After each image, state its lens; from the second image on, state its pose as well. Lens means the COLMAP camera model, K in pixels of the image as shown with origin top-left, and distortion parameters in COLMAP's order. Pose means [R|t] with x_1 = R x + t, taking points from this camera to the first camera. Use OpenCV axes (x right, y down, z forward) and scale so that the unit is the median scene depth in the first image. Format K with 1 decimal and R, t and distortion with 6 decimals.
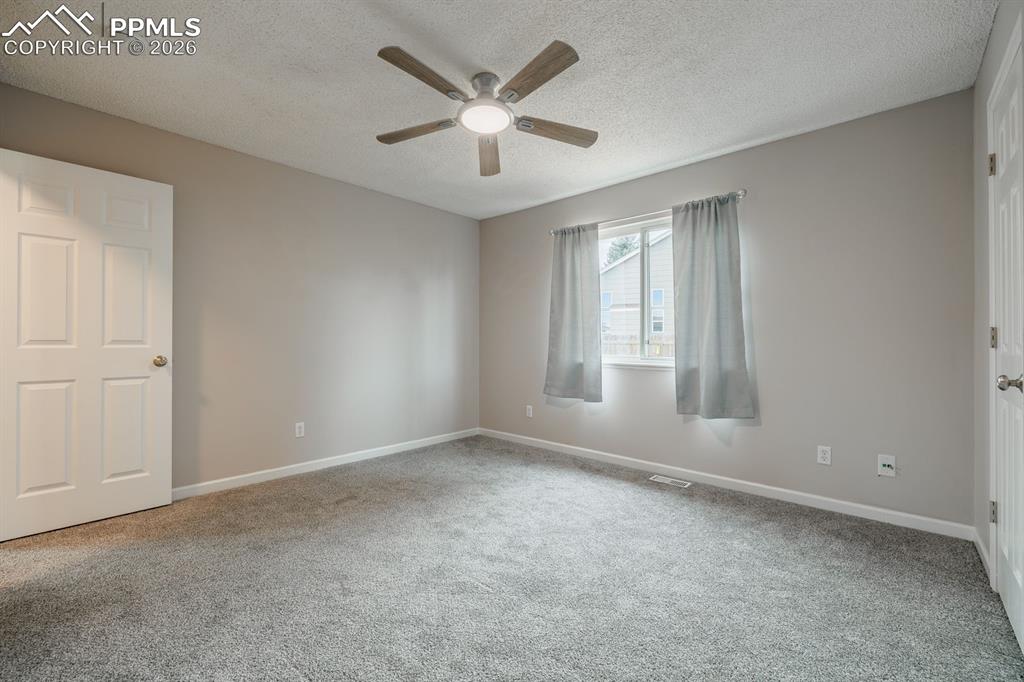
lens RADIAL K [[428.9, 0, 503.5], [0, 428.9, 341.2], [0, 0, 1]] dist [0.001113, -0.000817]
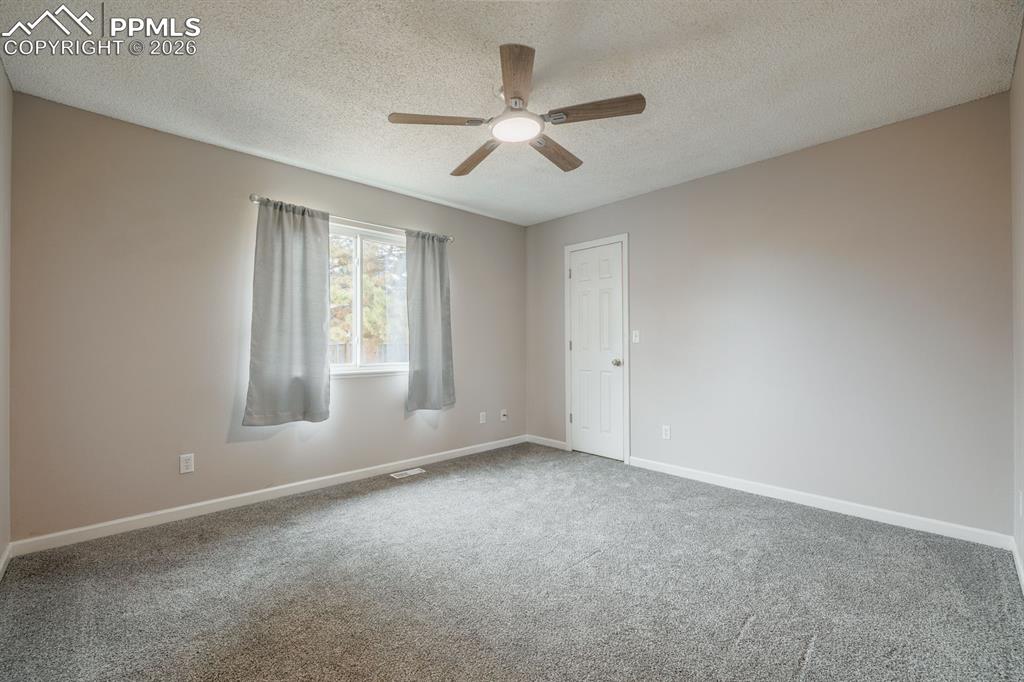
lens RADIAL K [[428.9, 0, 514.4], [0, 428.9, 340.8], [0, 0, 1]] dist [0.001113, -0.000817]
pose [[0.059869, 0.005433, 0.998191, -0.711096], [0.004227, 0.999975, -0.005696, -0.012293], [-0.998197, 0.004561, 0.059845, 0.649418]]
